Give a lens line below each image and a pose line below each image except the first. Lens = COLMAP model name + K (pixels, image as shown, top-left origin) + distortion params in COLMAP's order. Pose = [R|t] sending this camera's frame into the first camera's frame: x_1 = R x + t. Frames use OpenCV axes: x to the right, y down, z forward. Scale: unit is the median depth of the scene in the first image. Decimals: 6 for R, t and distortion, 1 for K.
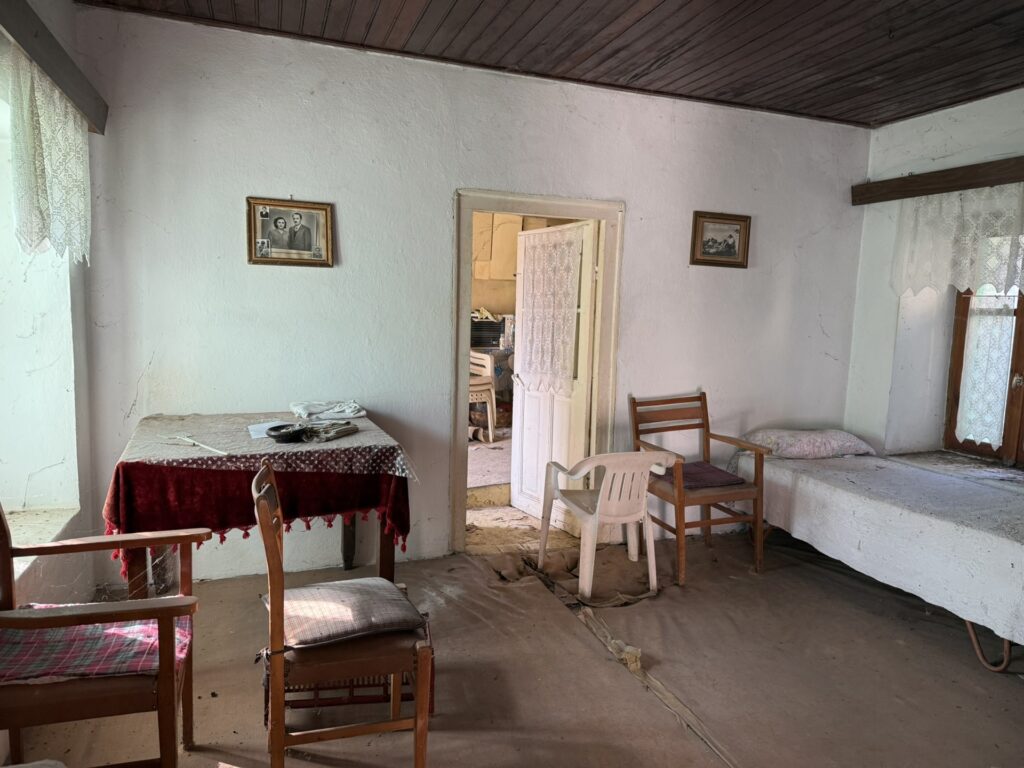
lens RADIAL K [[715.2, 0, 512.5], [0, 715.2, 386.7], [0, 0, 1]] dist [0.000013, -0.009695]
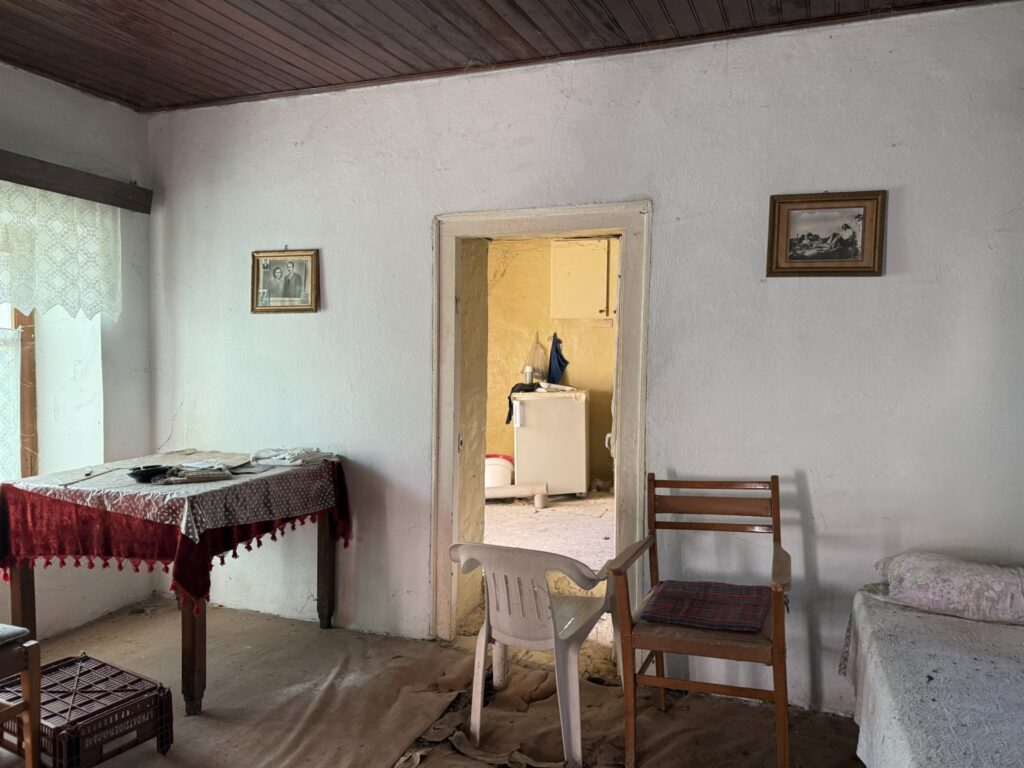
lens RADIAL K [[715.2, 0, 511.4], [0, 715.2, 383.9], [0, 0, 1]] dist [0.000013, -0.009695]
pose [[0.761243, 0.005760, -0.648441, 0.582511], [-0.058856, 0.996447, -0.060244, -0.024271], [0.645790, 0.084025, 0.758877, 0.424898]]
